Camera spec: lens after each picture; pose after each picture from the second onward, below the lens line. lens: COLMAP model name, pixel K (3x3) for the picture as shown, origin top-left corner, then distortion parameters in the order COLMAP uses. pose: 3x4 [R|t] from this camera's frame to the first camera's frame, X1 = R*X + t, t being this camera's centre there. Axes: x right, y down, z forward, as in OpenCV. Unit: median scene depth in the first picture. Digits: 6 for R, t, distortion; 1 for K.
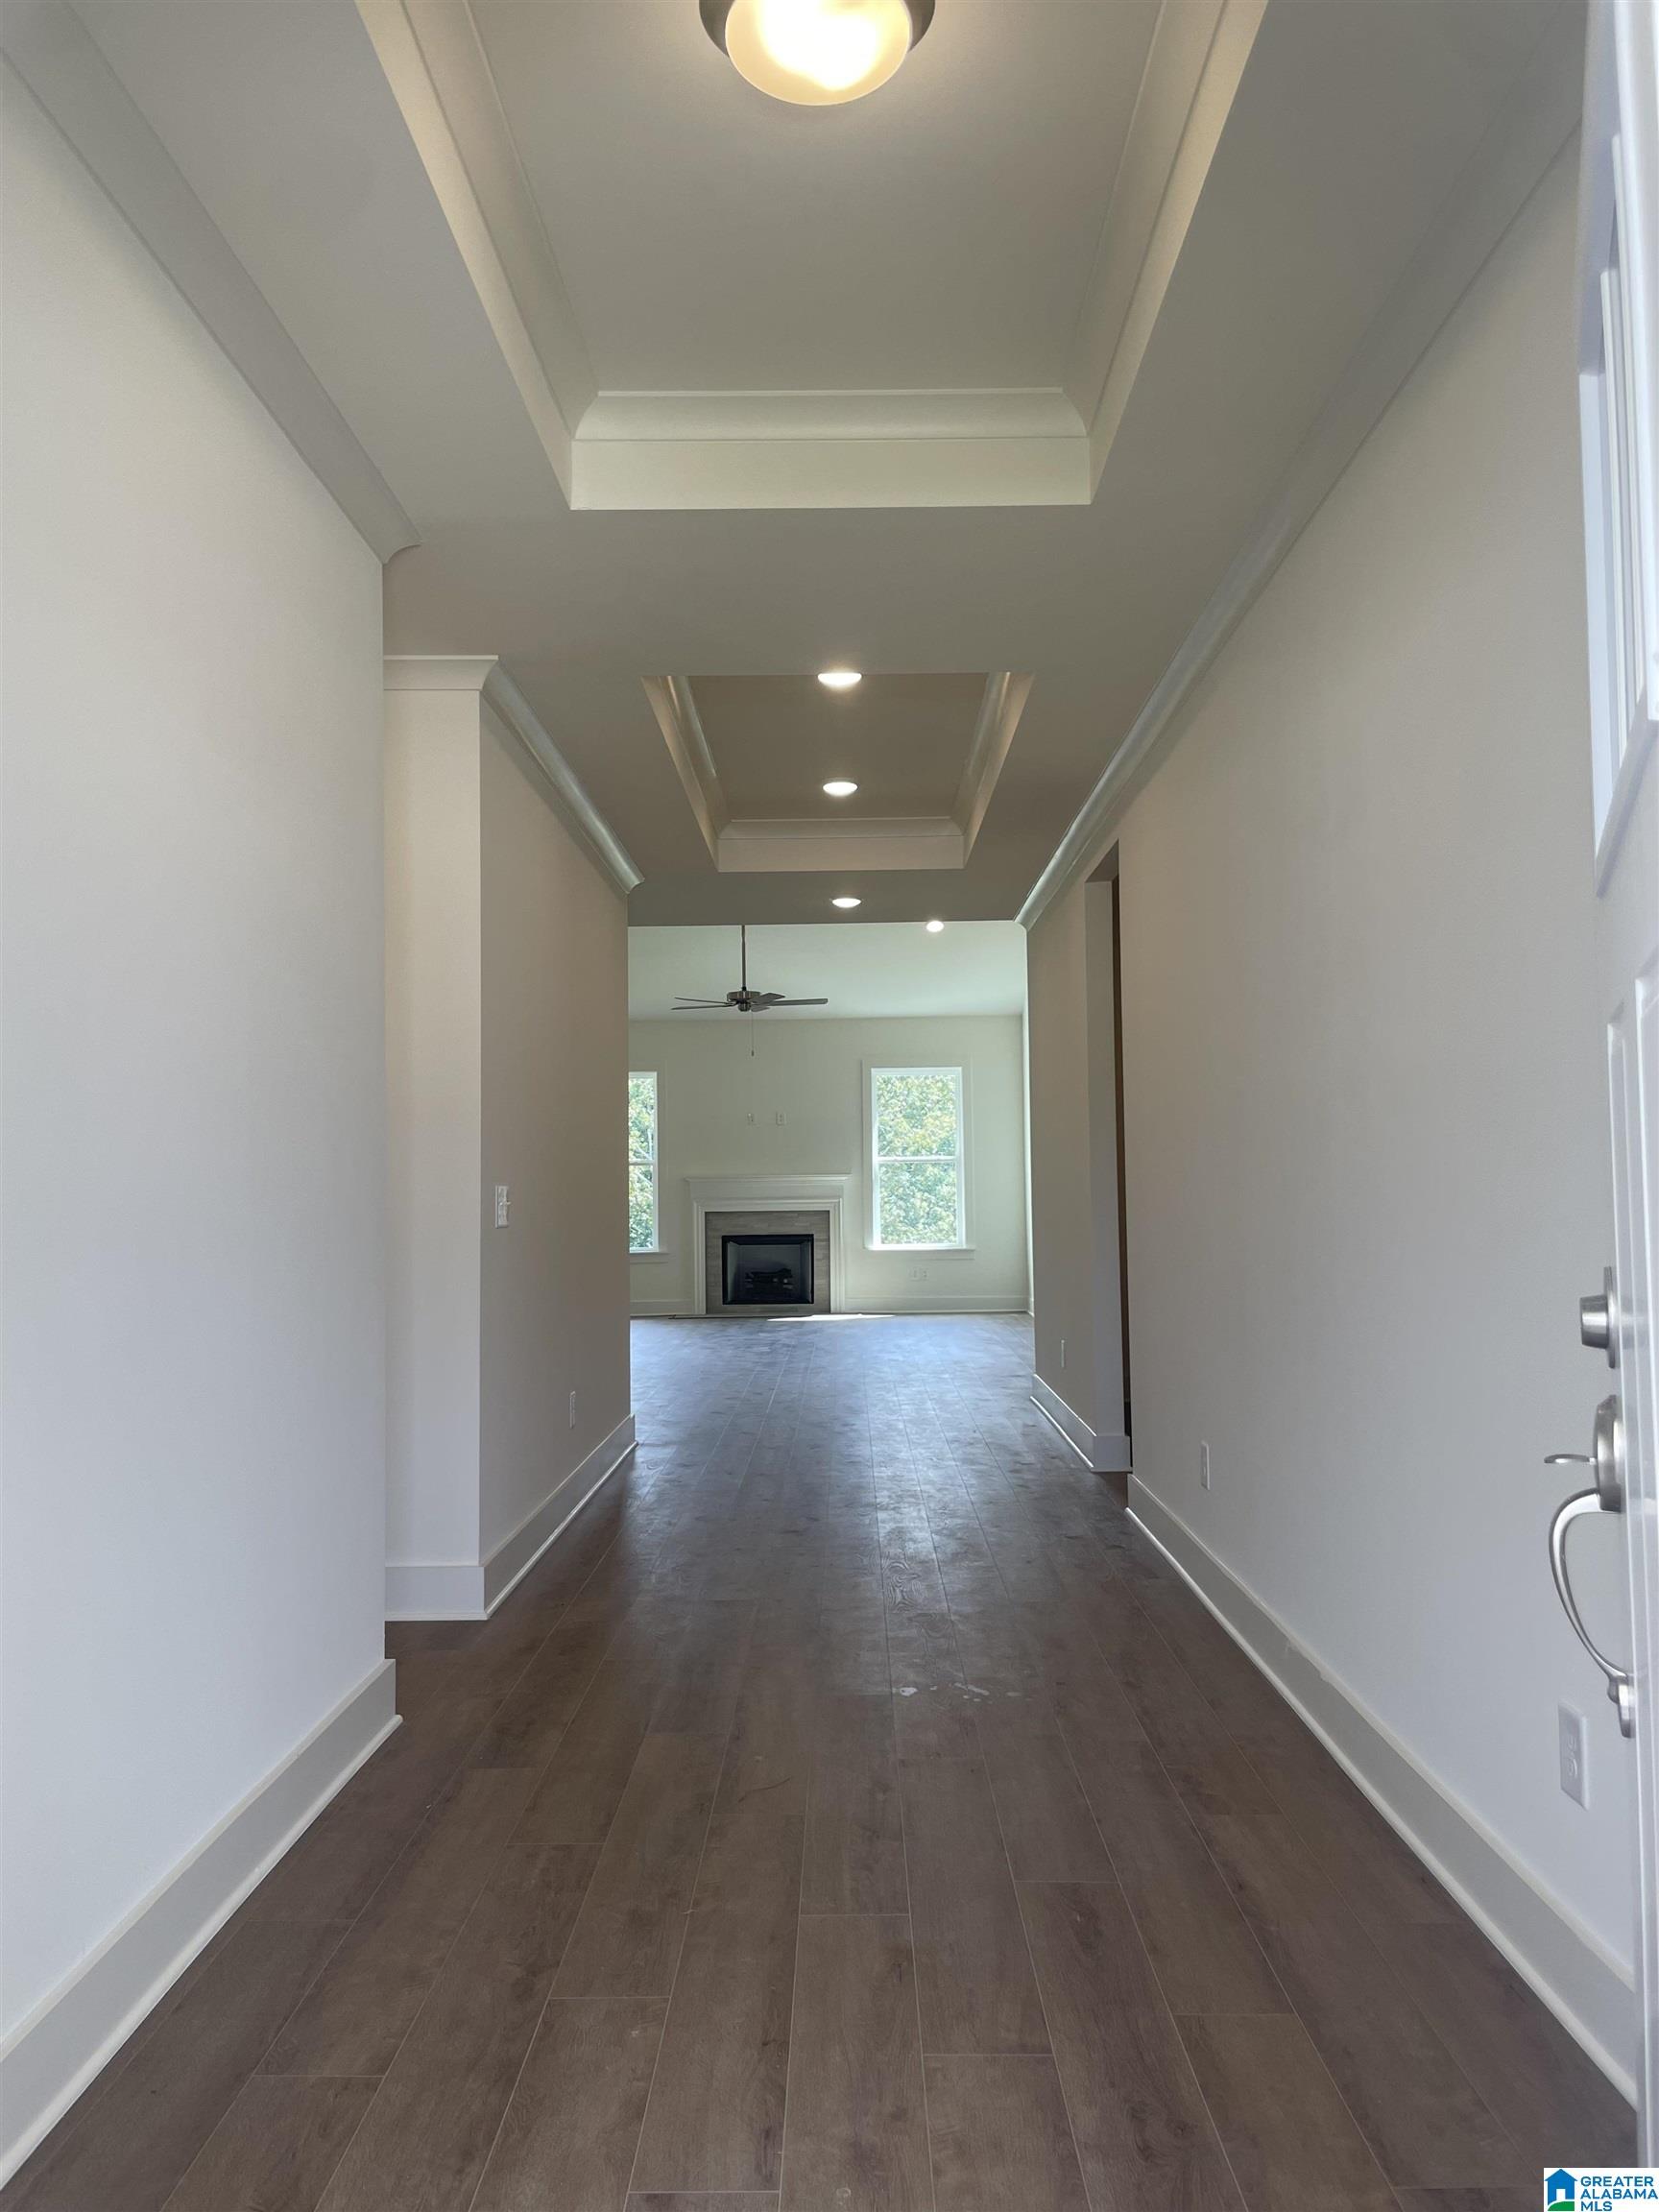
lens RADIAL K [[1675.7, 0, 829.5], [0, 1675.7, 1106.0], [0, 0, 1]] dist [-0.000269, -0.000031]
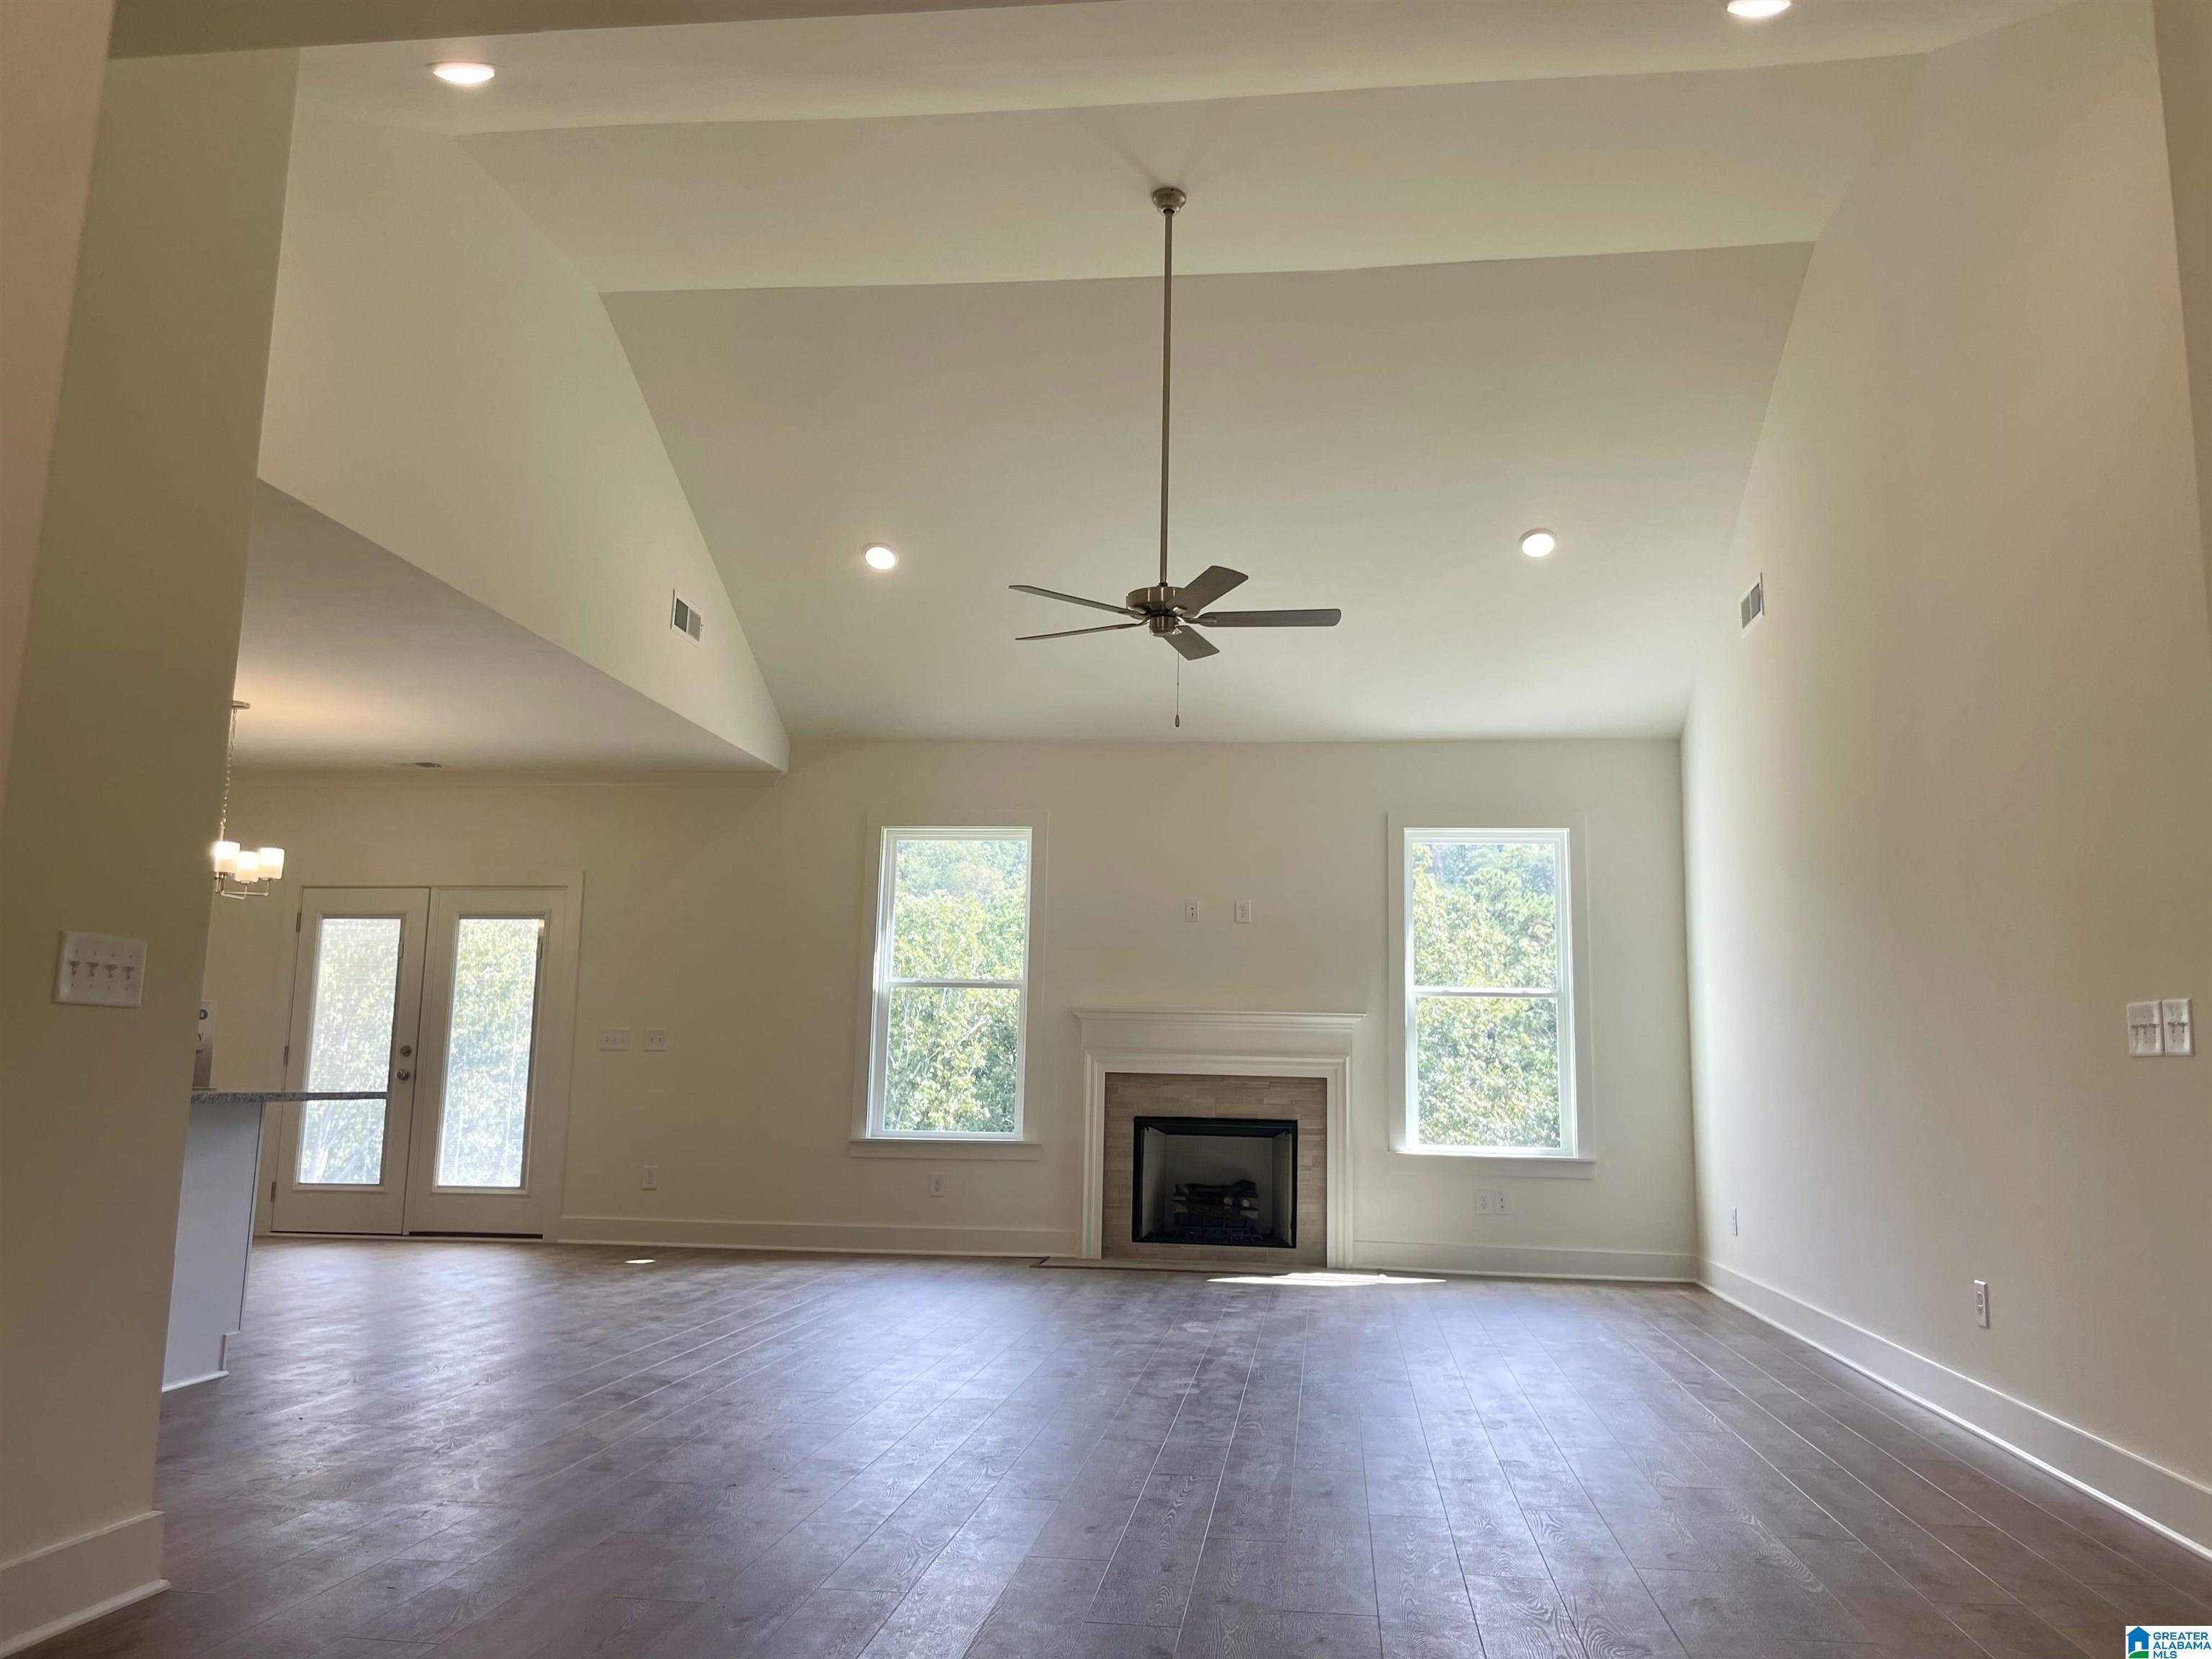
lens RADIAL K [[1689.7, 0, 1111.0], [0, 1689.7, 777.5], [0, 0, 1]] dist [0.035538, -0.000718]
pose [[0.992979, 0.015441, -0.117283, -0.006782], [-0.029681, 0.992250, -0.120664, 0.033117], [0.114510, 0.123298, 0.985741, 0.422702]]
